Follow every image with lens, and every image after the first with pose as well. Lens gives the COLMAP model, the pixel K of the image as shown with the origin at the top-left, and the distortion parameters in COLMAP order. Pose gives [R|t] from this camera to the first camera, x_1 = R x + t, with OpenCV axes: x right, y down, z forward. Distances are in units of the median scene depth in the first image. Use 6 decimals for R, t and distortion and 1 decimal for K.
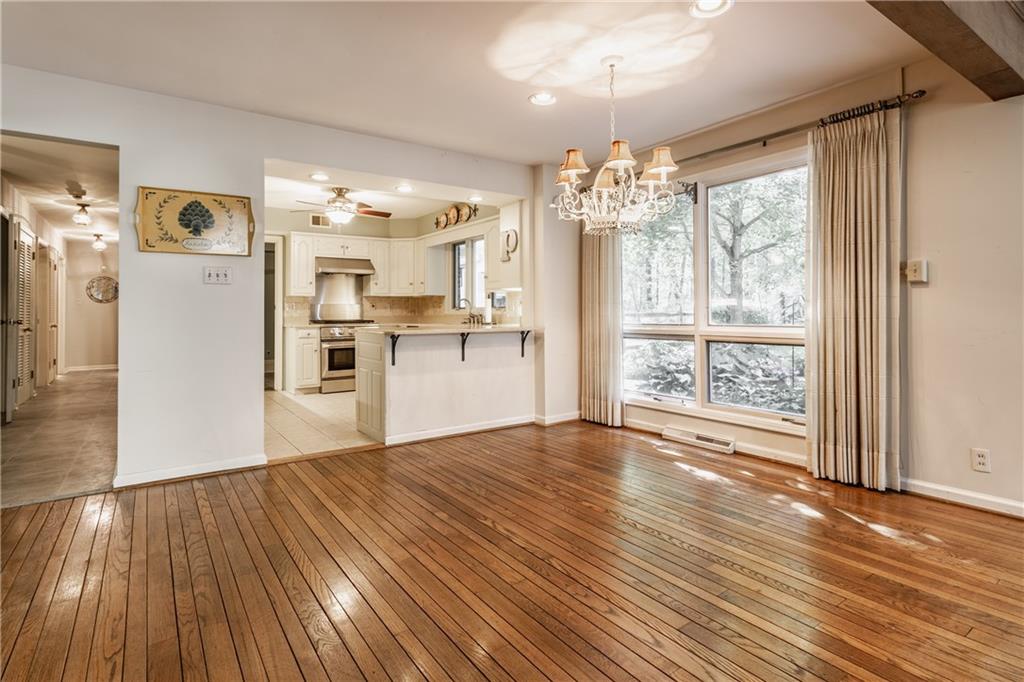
lens RADIAL K [[523.8, 0, 522.5], [0, 523.8, 301.3], [0, 0, 1]] dist [-0.000508, 0.000464]
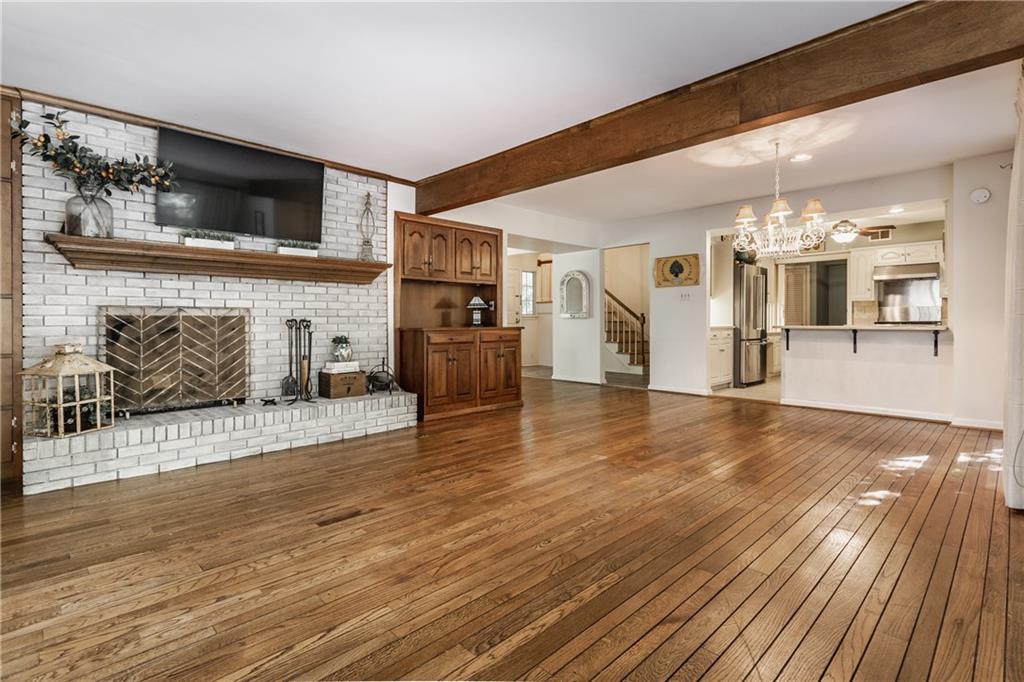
lens RADIAL K [[496.2, 0, 488.4], [0, 496.2, 325.5], [0, 0, 1]] dist [0.000405, 0.000105]
pose [[0.127864, 0.016283, -0.991658, 1.346233], [0.023288, 0.999540, 0.019415, 0.010201], [0.991518, -0.025576, 0.127426, 0.008634]]
